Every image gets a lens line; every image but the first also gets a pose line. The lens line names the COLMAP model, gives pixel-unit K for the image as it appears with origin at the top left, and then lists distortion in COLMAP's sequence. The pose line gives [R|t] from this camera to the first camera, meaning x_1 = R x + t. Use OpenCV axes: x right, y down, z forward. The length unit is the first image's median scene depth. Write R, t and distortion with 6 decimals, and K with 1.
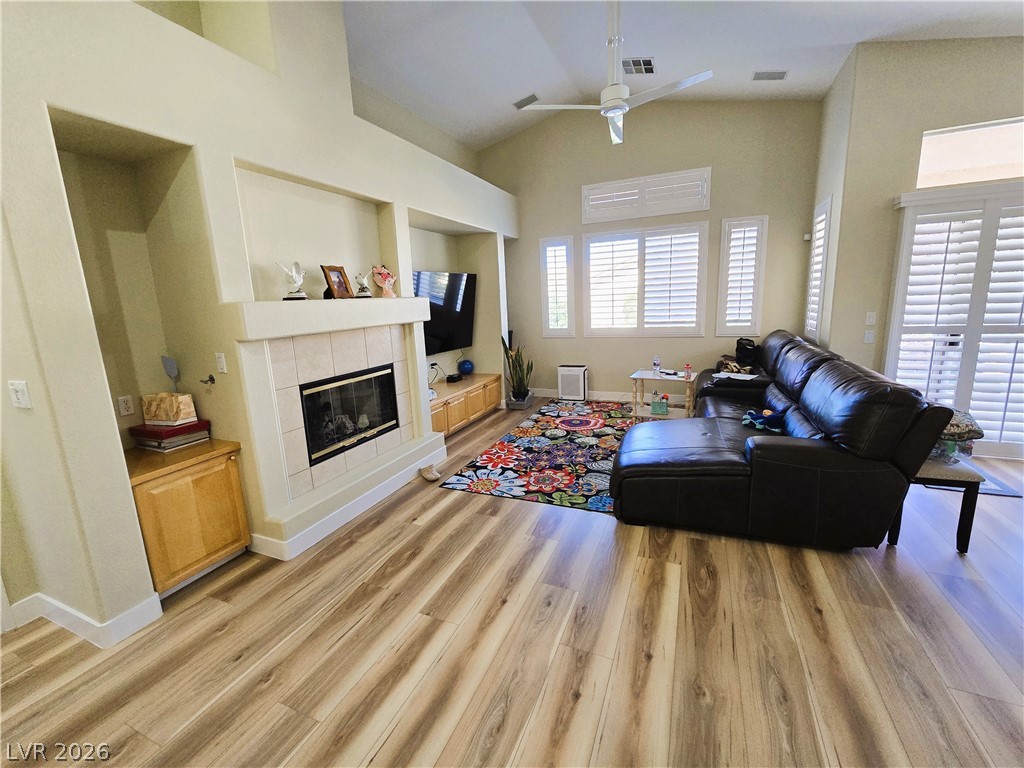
lens RADIAL K [[422.0, 0, 512.5], [0, 422.0, 379.1], [0, 0, 1]] dist [0.002473, 0.000061]
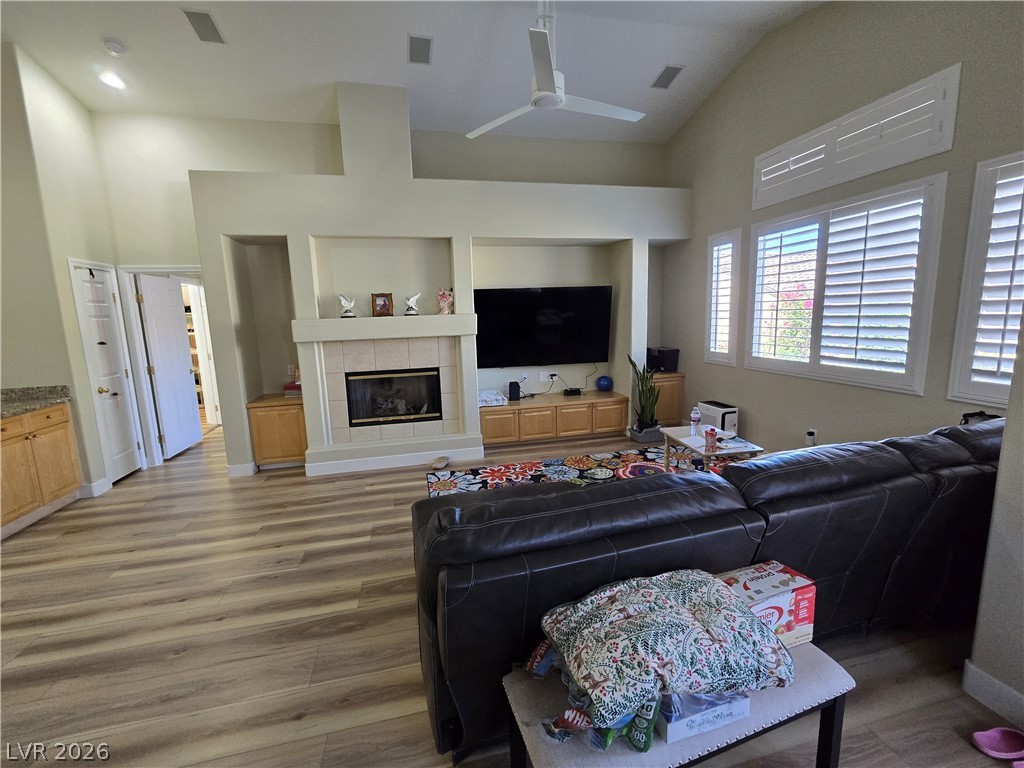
lens RADIAL K [[422.0, 0, 512.5], [0, 422.0, 379.1], [0, 0, 1]] dist [0.002473, 0.000061]
pose [[0.598591, 0.148659, -0.787140, 0.781989], [-0.144753, 0.986527, 0.076235, -0.122573], [0.787867, 0.068307, 0.612045, 0.392474]]
